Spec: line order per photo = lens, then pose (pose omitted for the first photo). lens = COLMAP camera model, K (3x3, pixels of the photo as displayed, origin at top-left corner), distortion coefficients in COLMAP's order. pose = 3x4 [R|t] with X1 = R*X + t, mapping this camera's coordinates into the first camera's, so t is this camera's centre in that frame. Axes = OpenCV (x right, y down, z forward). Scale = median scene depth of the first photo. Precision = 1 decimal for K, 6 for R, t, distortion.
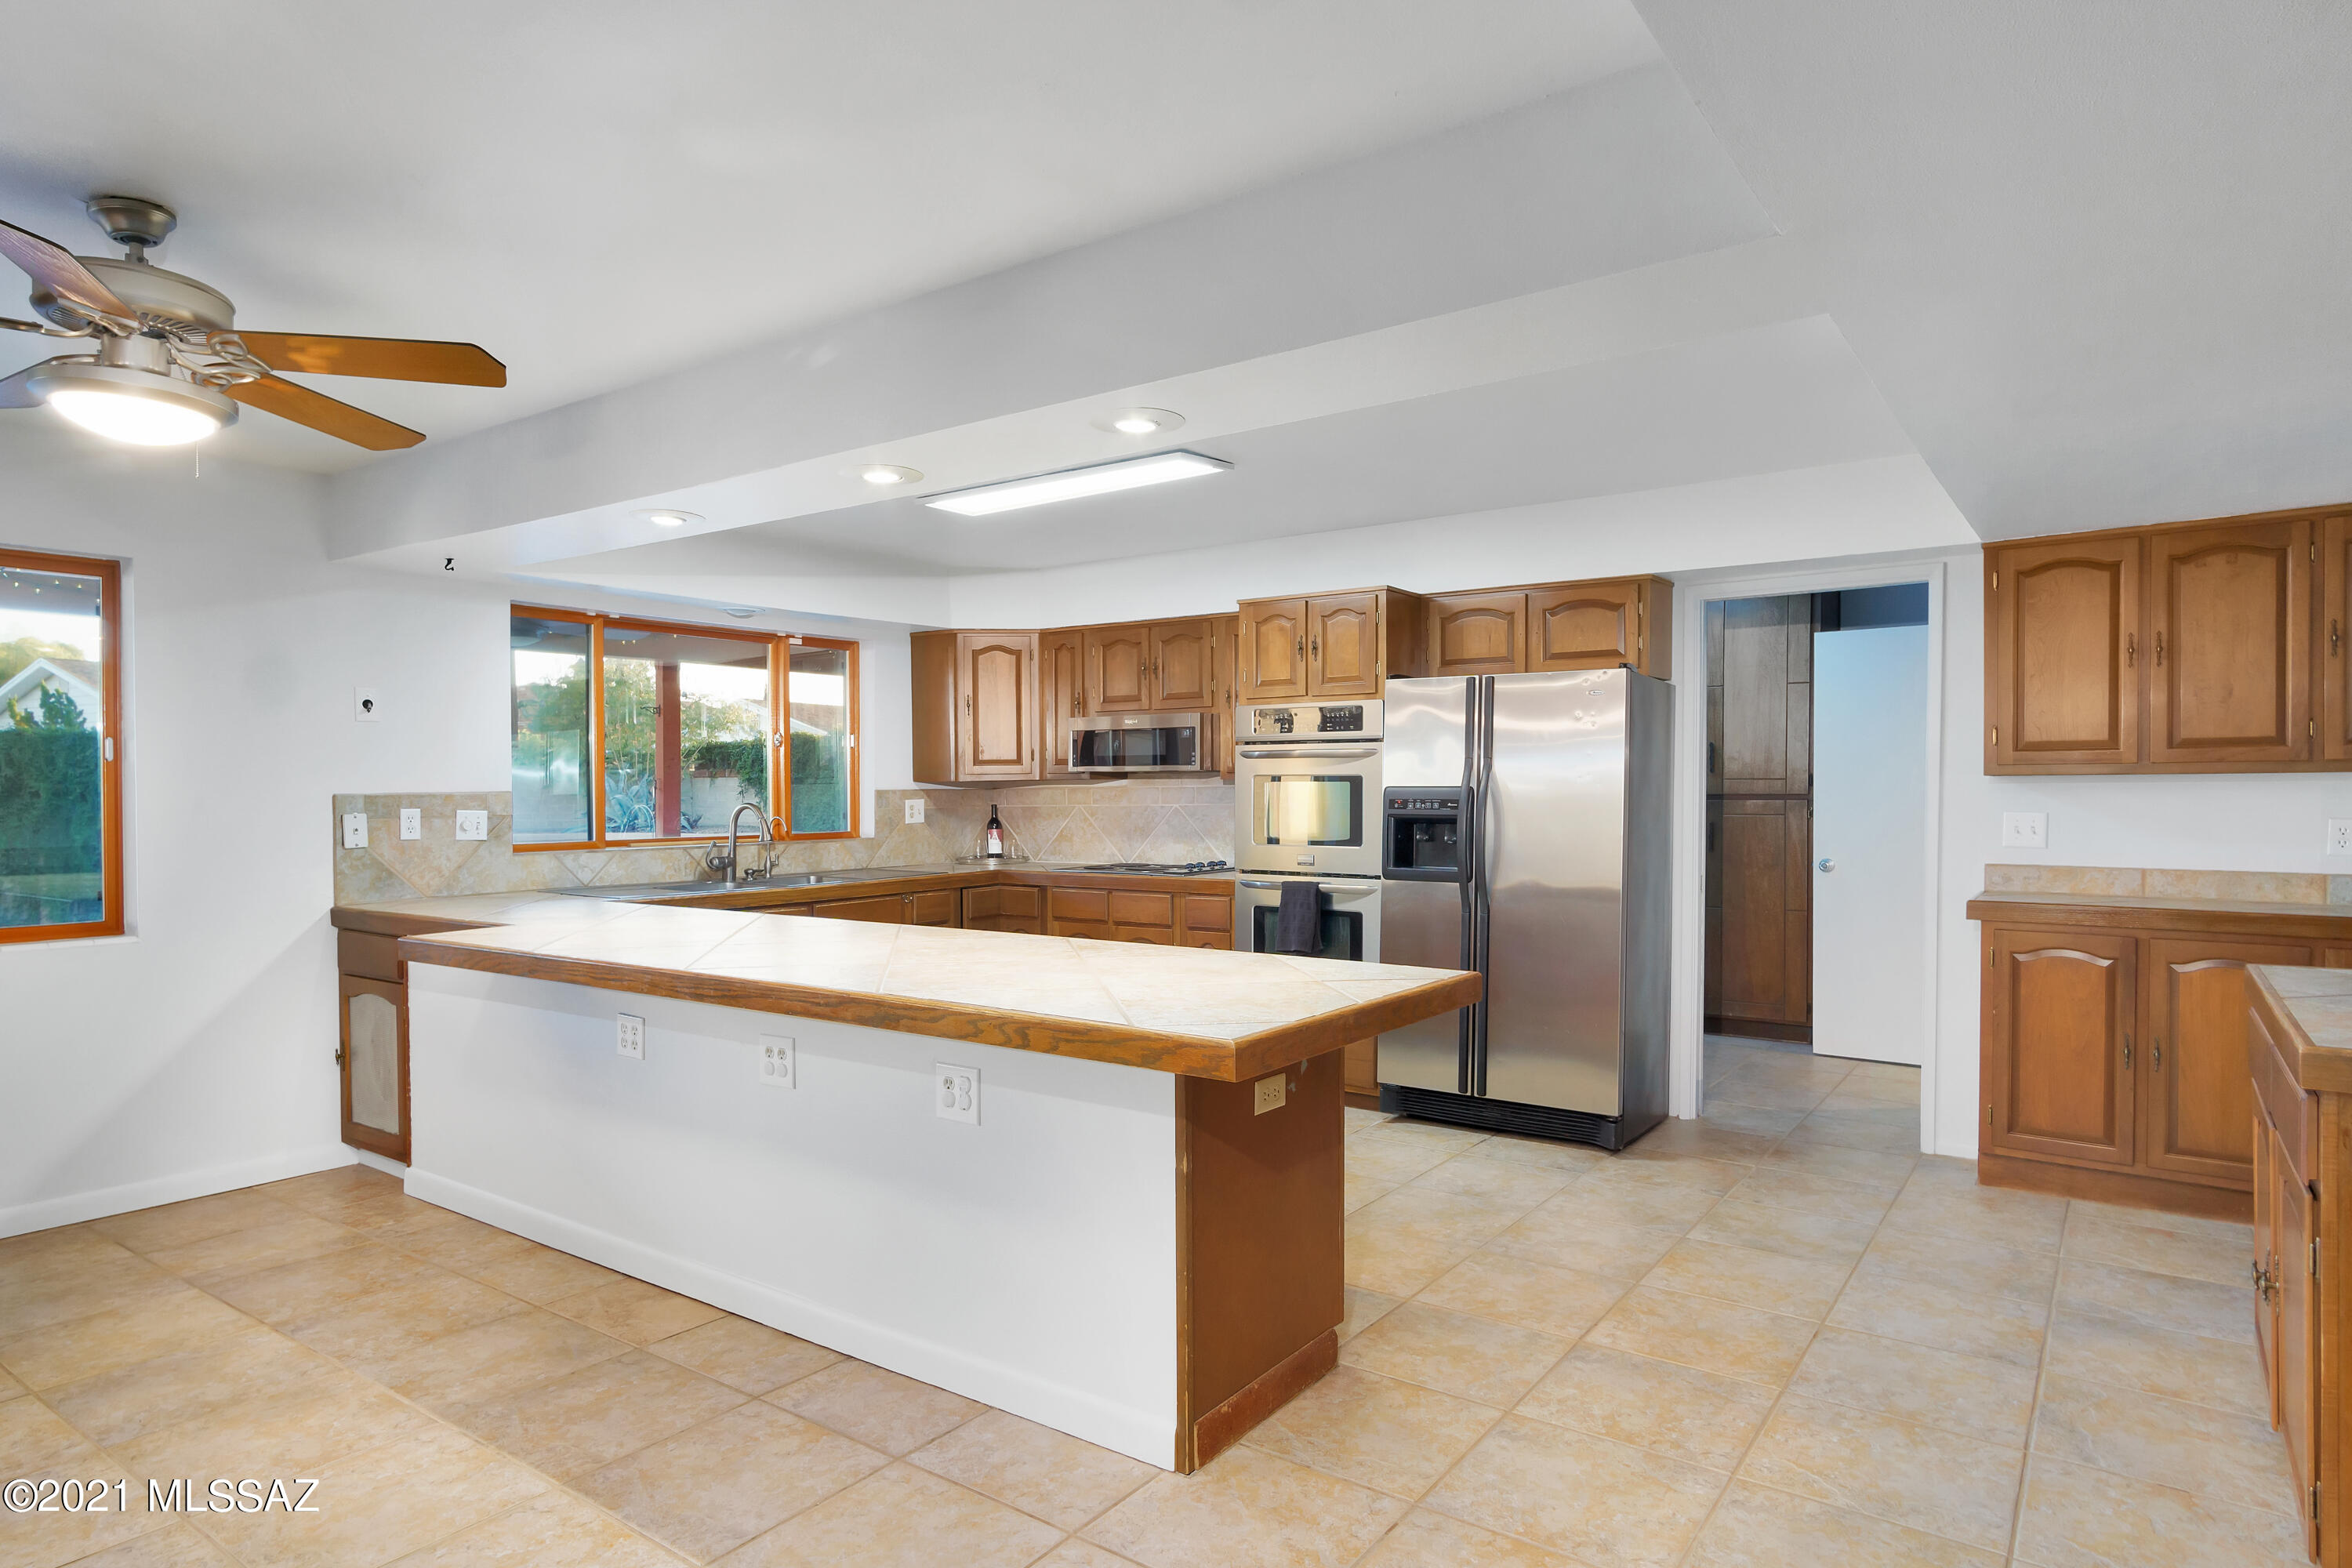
lens RADIAL K [[1324.4, 0, 1178.6], [0, 1324.4, 790.5], [0, 0, 1]] dist [0.002712, 0.002009]
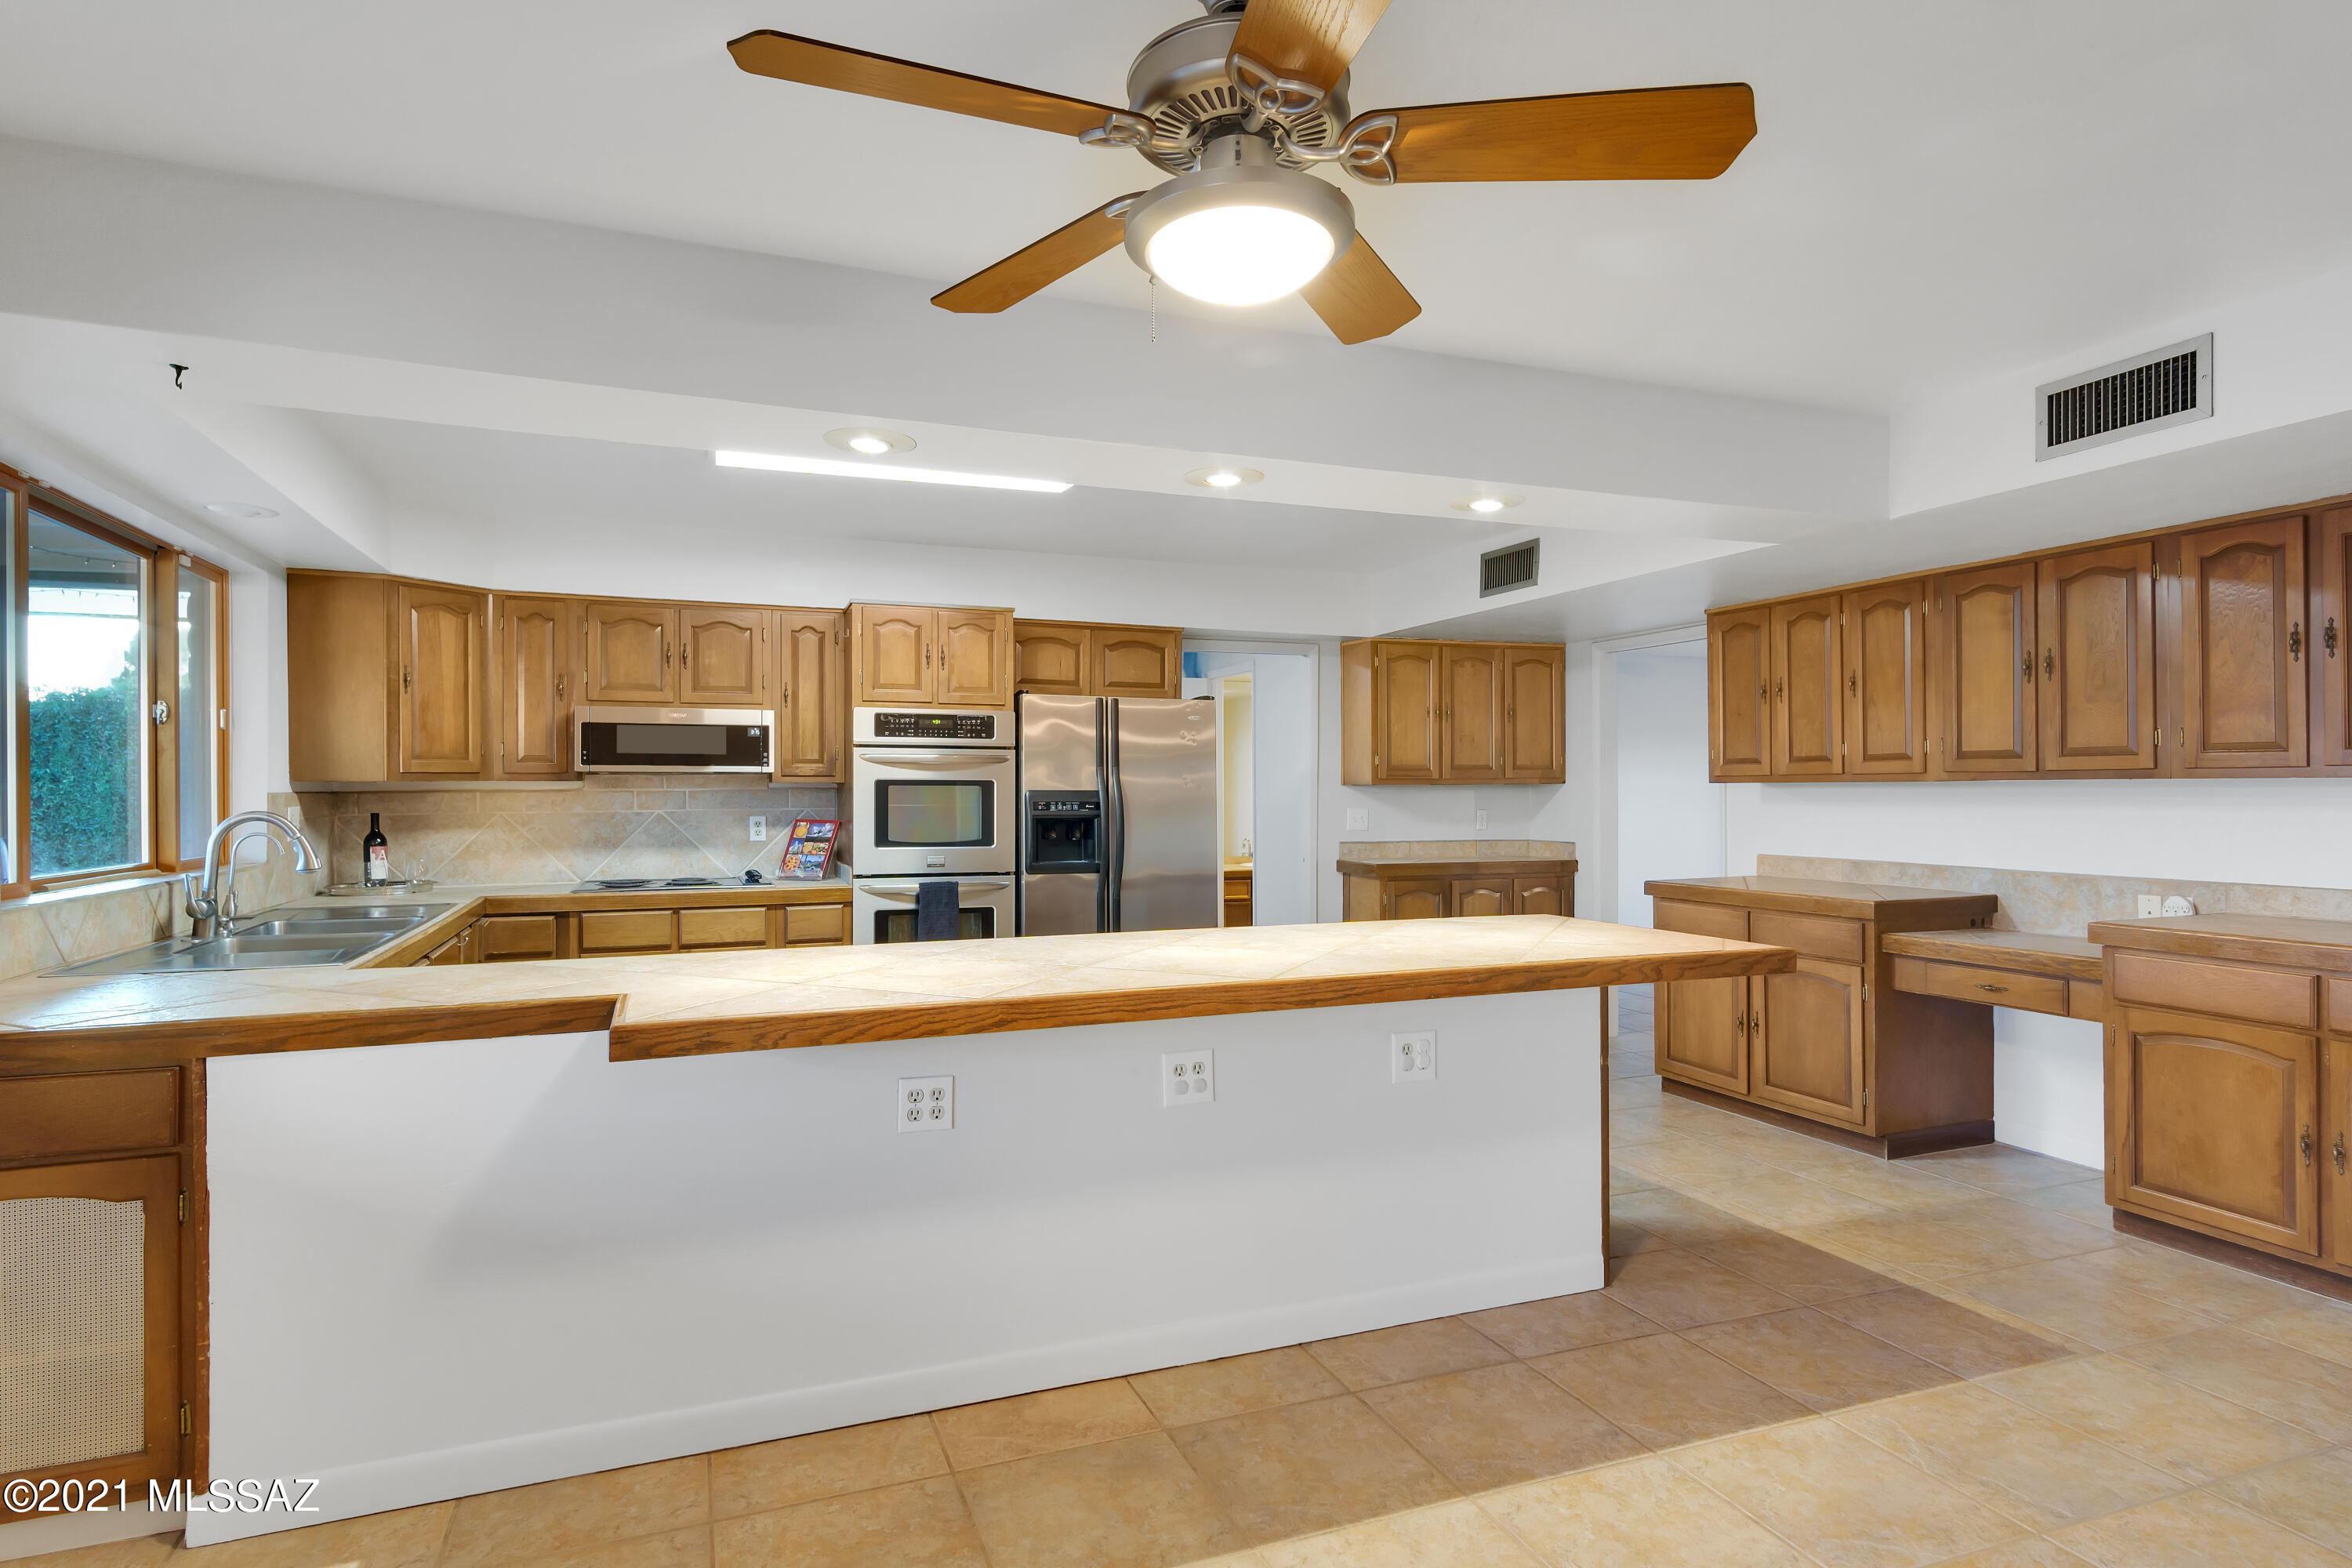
lens RADIAL K [[1261.7, 0, 1180.2], [0, 1261.7, 788.0], [0, 0, 1]] dist [0.003475, 0.001496]
pose [[0.545039, 0.004960, 0.838396, -0.685116], [0.002497, 0.999968, -0.007539, 0.003584], [-0.838407, 0.006202, 0.545009, 0.334621]]
